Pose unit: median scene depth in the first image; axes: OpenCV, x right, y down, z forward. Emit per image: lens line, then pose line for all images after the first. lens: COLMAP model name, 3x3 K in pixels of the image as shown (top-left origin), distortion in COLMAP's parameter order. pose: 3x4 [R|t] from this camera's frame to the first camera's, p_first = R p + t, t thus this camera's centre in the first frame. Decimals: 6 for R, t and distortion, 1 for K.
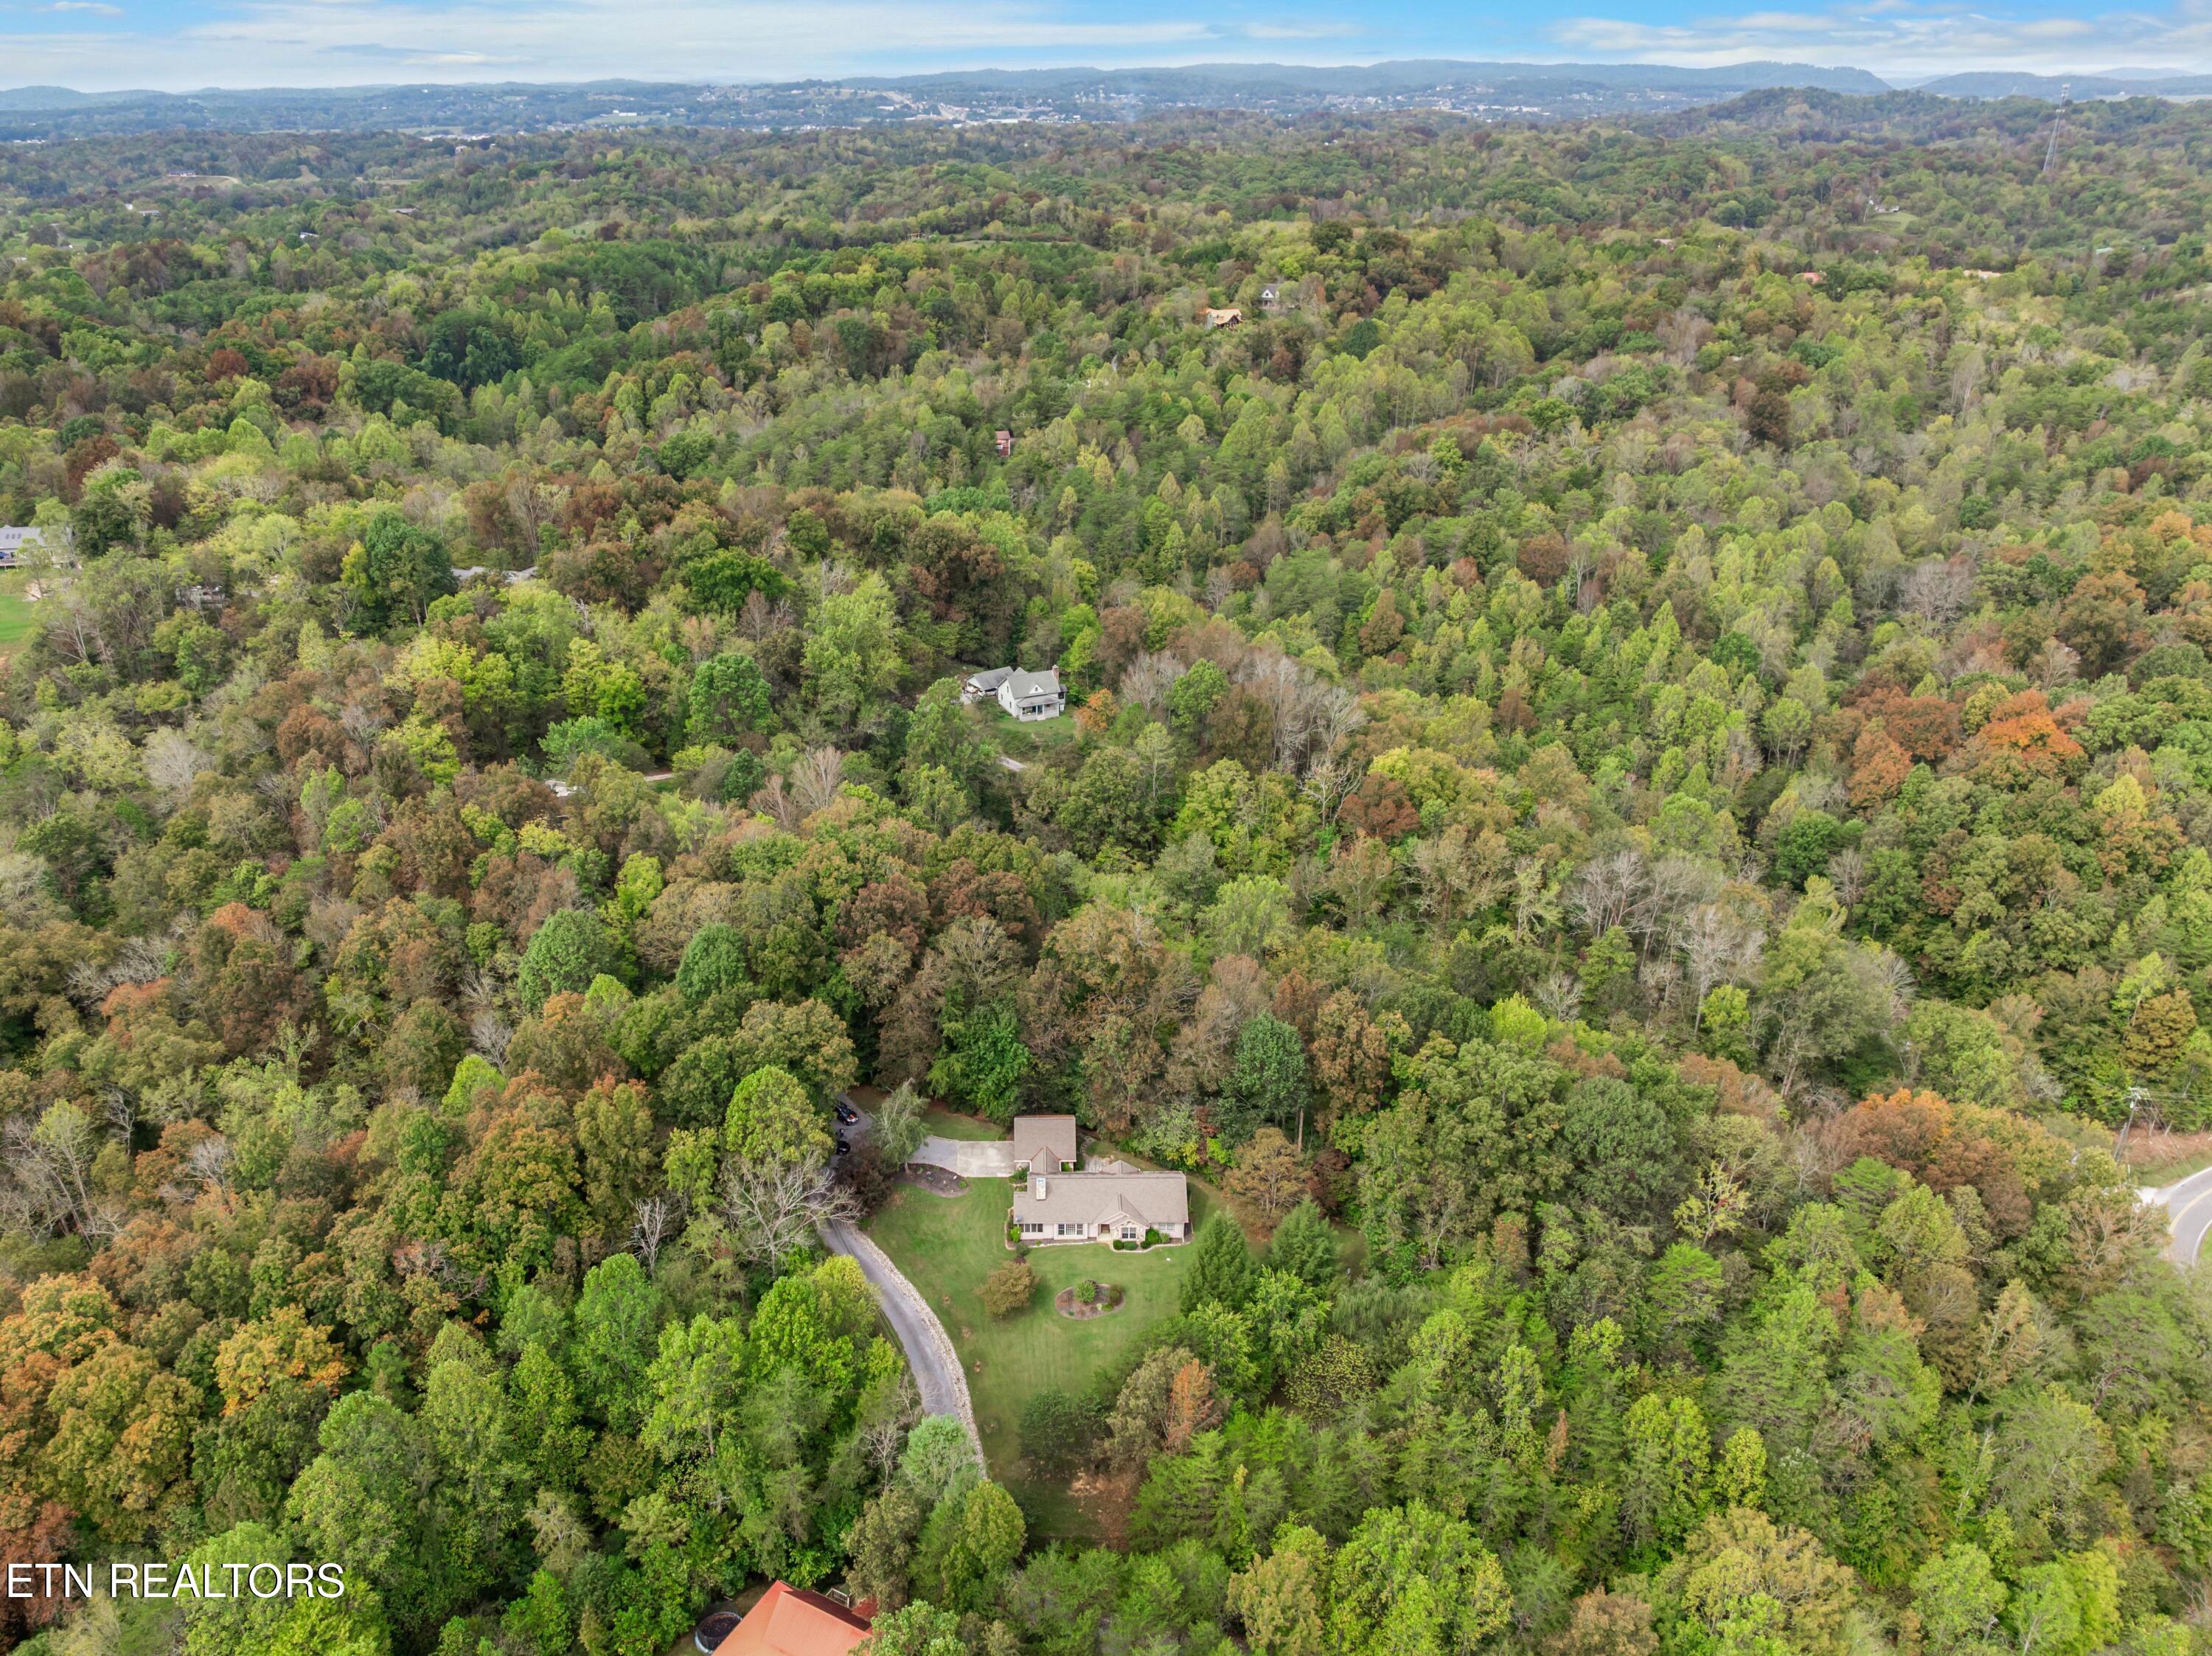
lens RADIAL K [[1798.3, 0, 1014.3], [0, 1798.3, 847.4], [0, 0, 1]] dist [-0.032394, -0.013185]
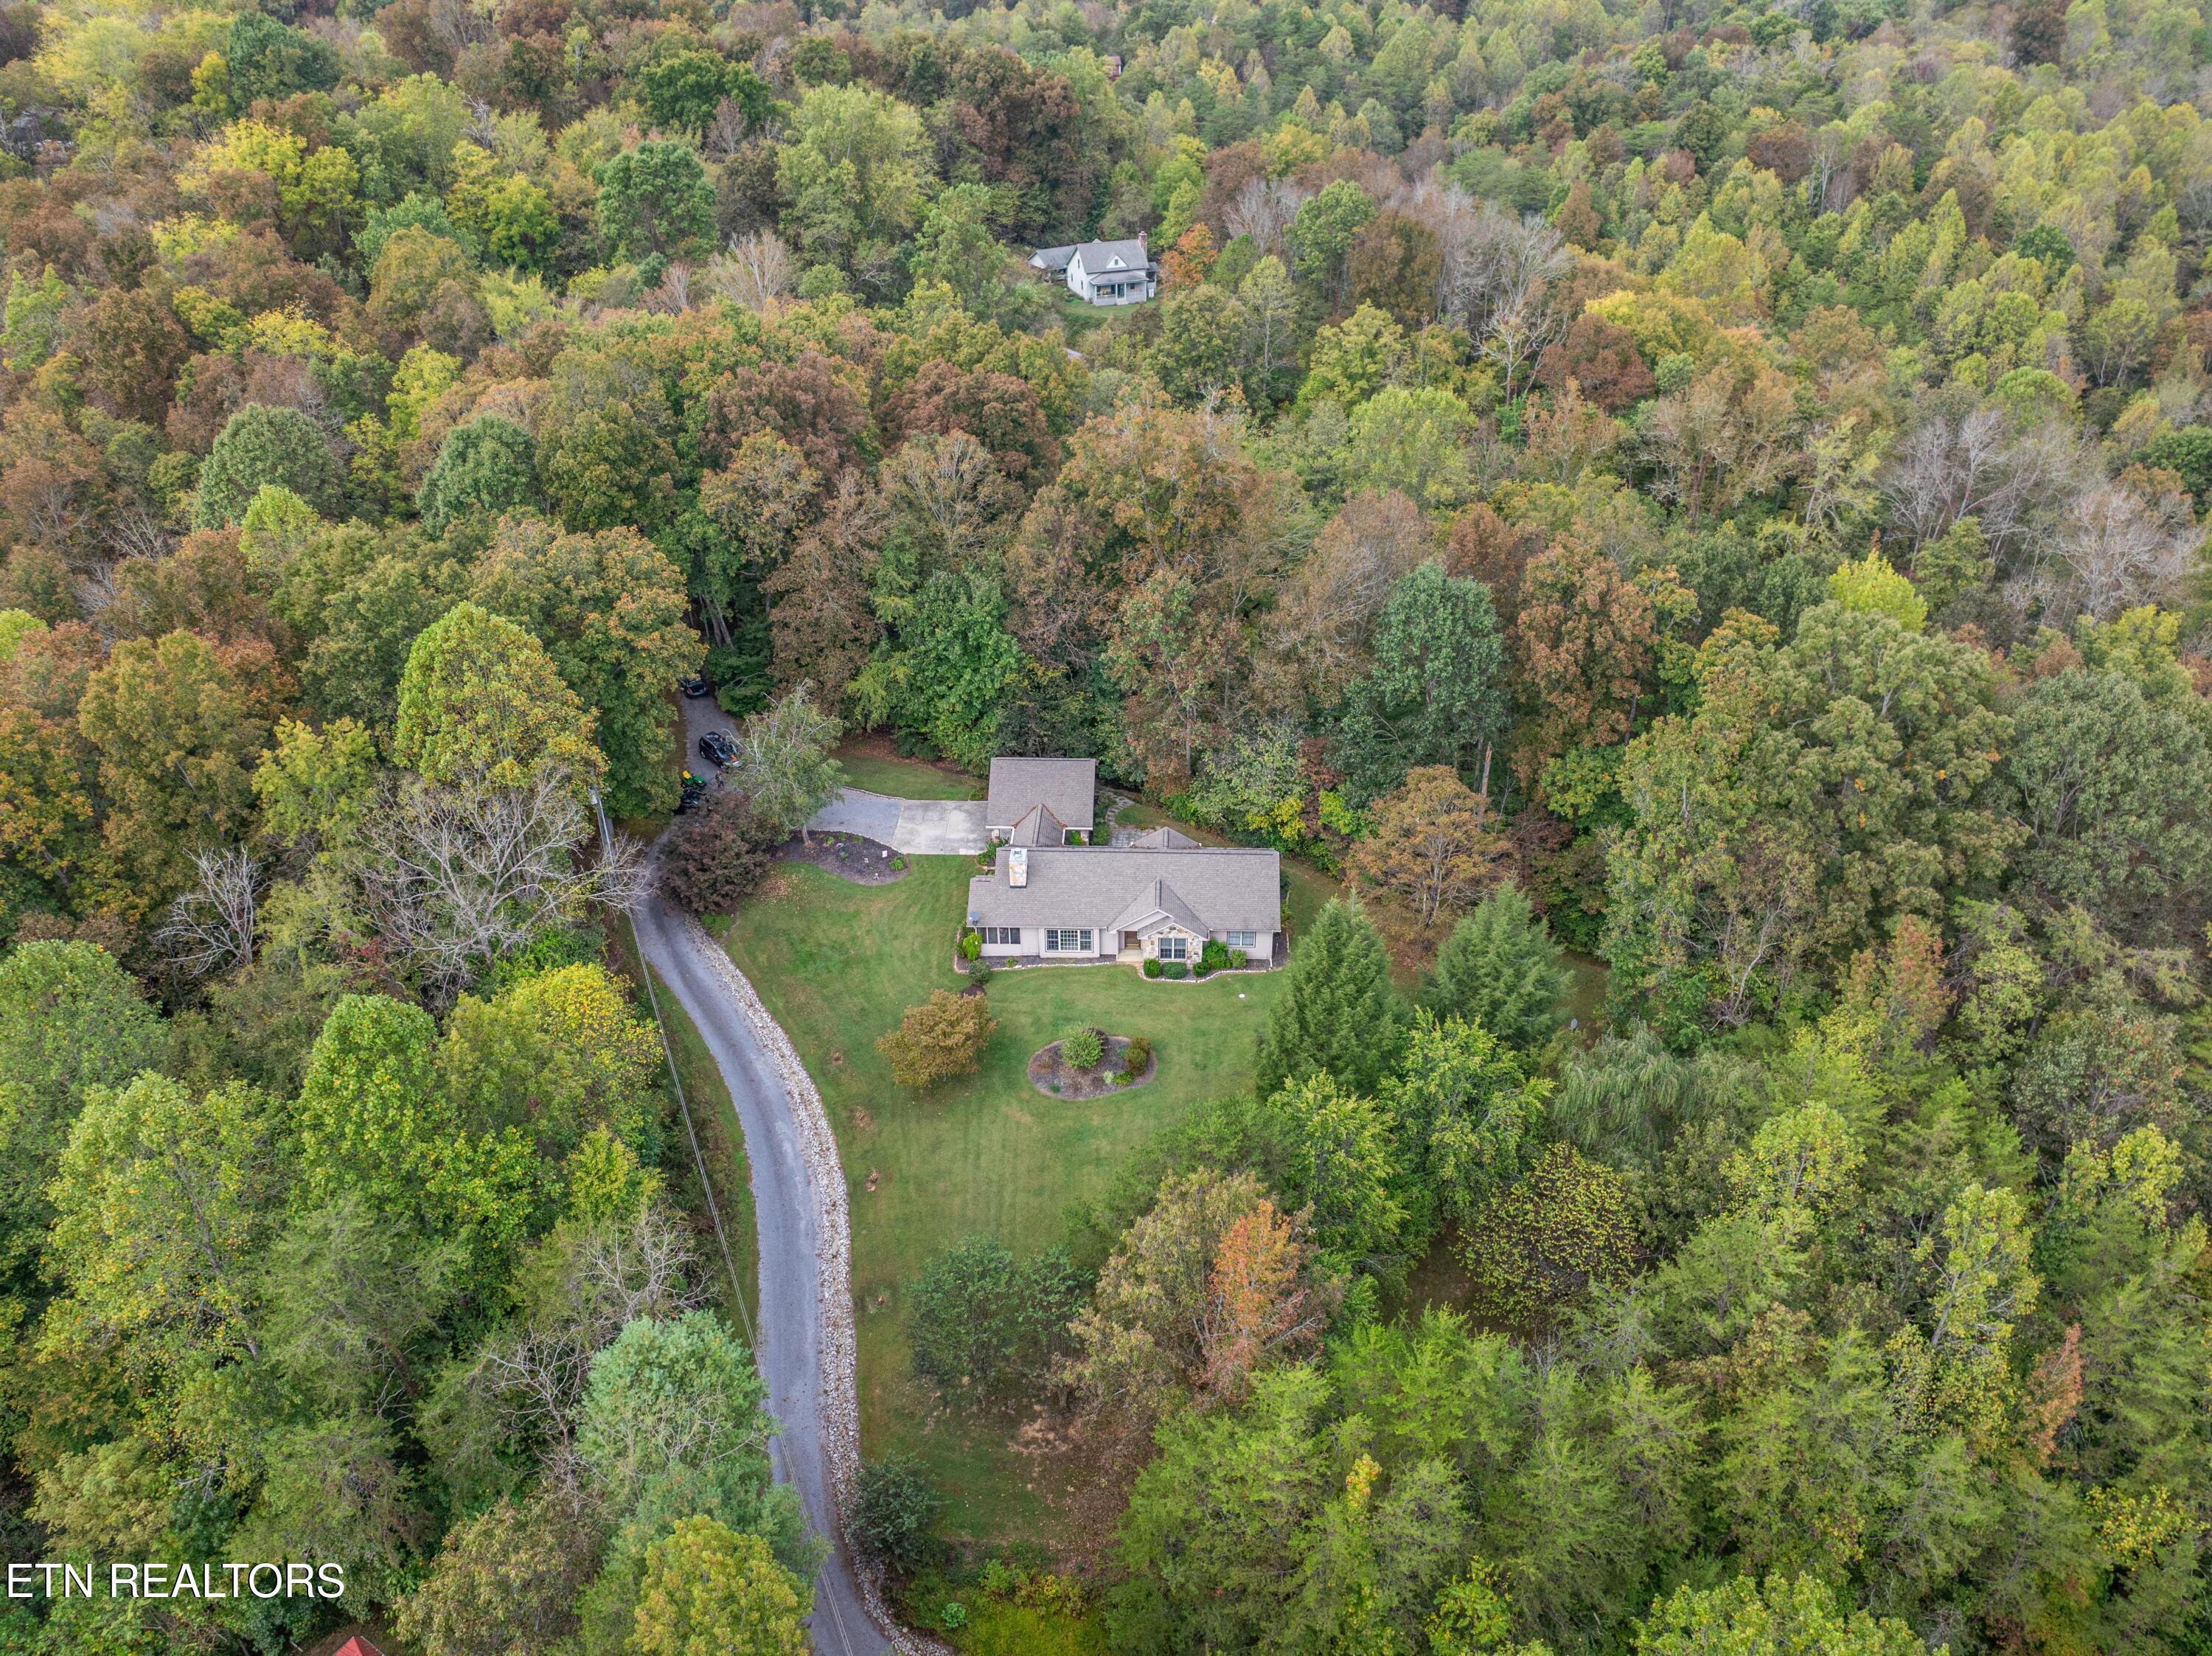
lens RADIAL K [[1696.9, 0, 1106.0], [0, 1696.9, 828.0], [0, 0, 1]] dist [-0.040232, -0.003185]
pose [[0.999377, 0.020353, -0.028825, 0.052686], [-0.017113, 0.993947, 0.108519, 0.110974], [0.030859, -0.107958, 0.993676, 0.441165]]
